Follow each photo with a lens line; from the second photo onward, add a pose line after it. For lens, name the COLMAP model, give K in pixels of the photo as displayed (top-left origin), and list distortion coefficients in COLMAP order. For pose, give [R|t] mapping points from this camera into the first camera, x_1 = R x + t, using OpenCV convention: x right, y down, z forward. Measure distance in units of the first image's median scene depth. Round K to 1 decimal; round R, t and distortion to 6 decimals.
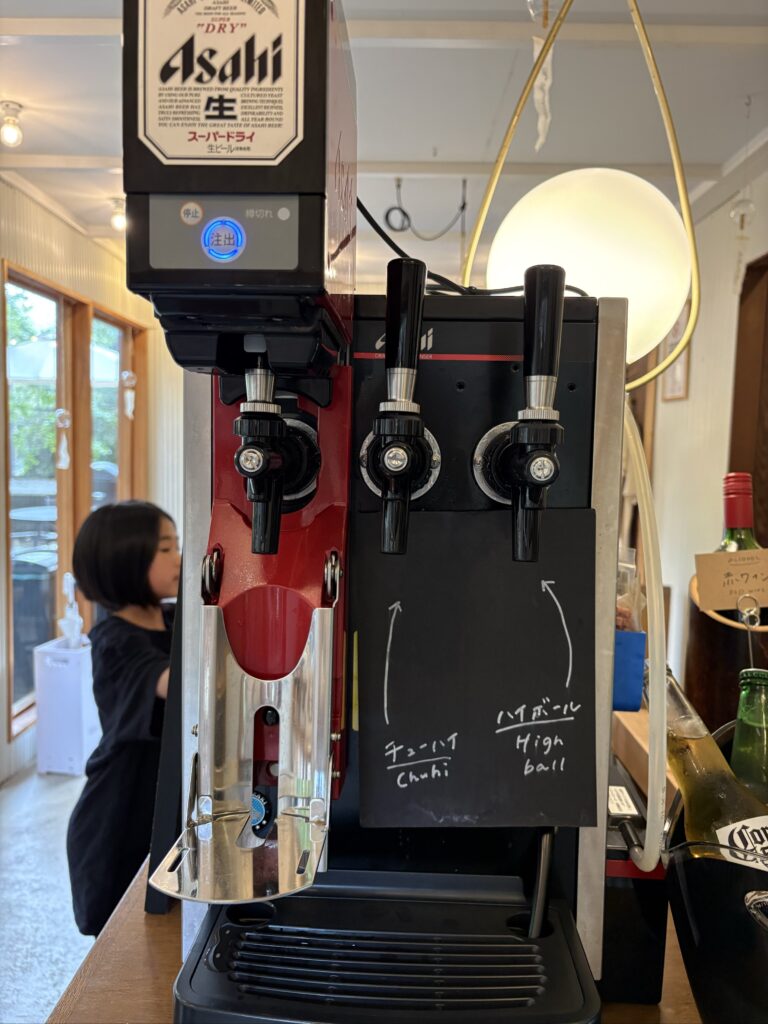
lens RADIAL K [[789.3, 0, 383.7], [0, 789.3, 509.6], [0, 0, 1]] dist [0.006296, 0.000519]
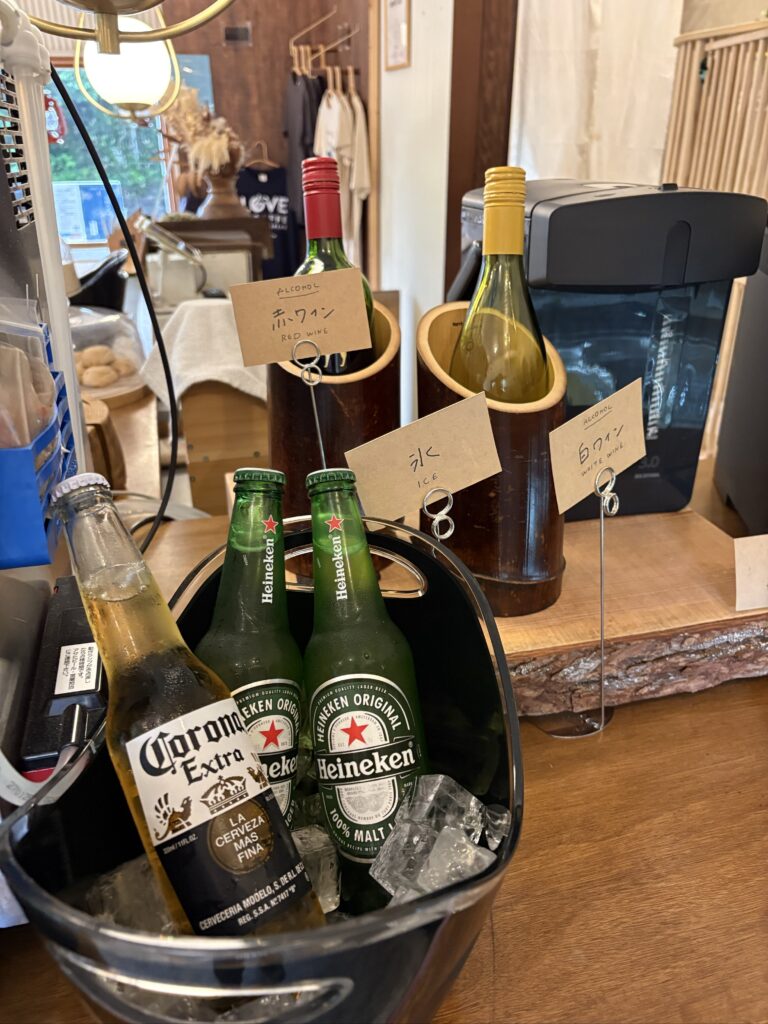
lens RADIAL K [[789.3, 0, 384.5], [0, 789.3, 512.5], [0, 0, 1]] dist [0.006296, 0.000519]
pose [[0.958173, -0.139679, 0.249788, 0.325511], [0.040819, 0.930584, 0.363795, -0.005567], [-0.283264, -0.338383, 0.897362, 0.270616]]
